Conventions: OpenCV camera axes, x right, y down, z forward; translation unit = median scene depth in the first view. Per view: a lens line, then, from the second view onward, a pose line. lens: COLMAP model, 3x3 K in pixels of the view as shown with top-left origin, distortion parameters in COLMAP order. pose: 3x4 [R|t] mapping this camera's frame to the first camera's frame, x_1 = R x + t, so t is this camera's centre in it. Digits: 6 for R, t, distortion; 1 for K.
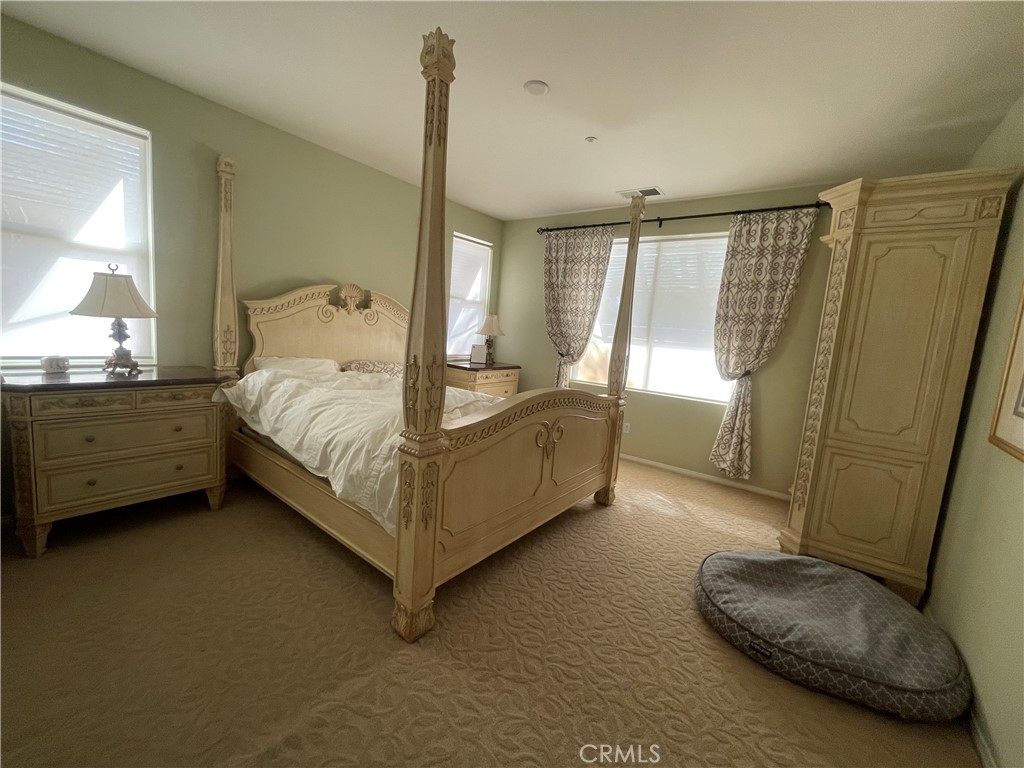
lens RADIAL K [[414.4, 0, 513.1], [0, 414.4, 383.5], [0, 0, 1]] dist [-0.001880, -0.000419]
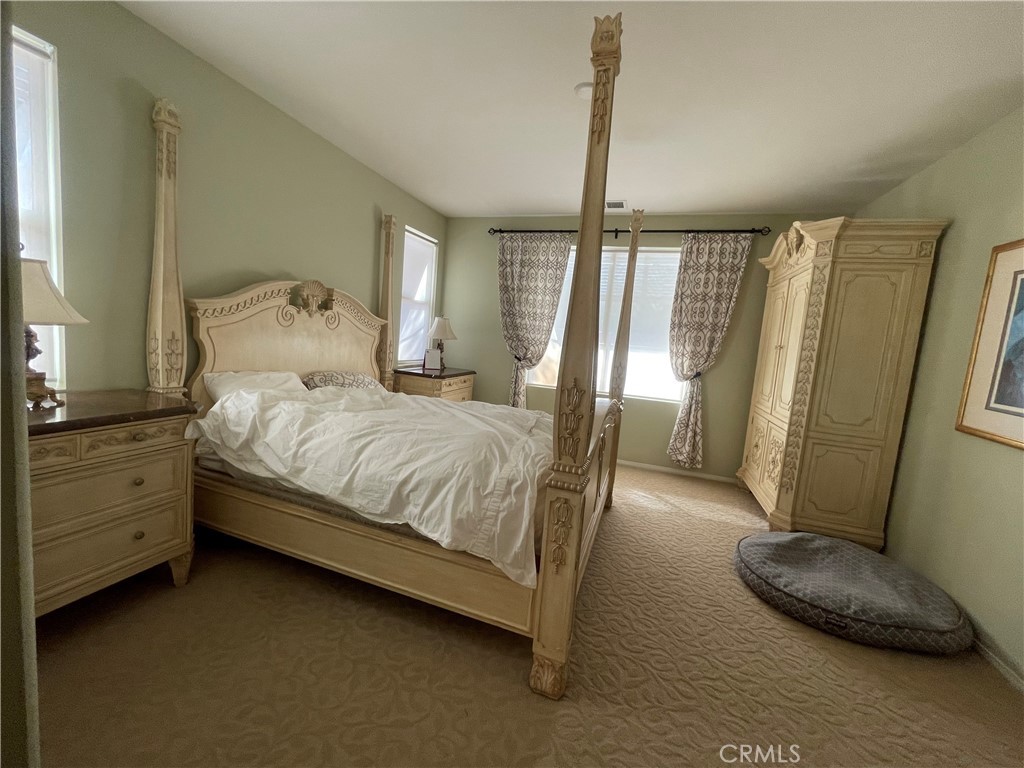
lens RADIAL K [[414.4, 0, 509.4], [0, 414.4, 382.5], [0, 0, 1]] dist [-0.001880, -0.000419]
pose [[0.949249, -0.033340, 0.312753, -0.391680], [0.031903, 0.999444, 0.009712, -0.042848], [-0.312903, 0.000758, 0.949785, 0.123038]]
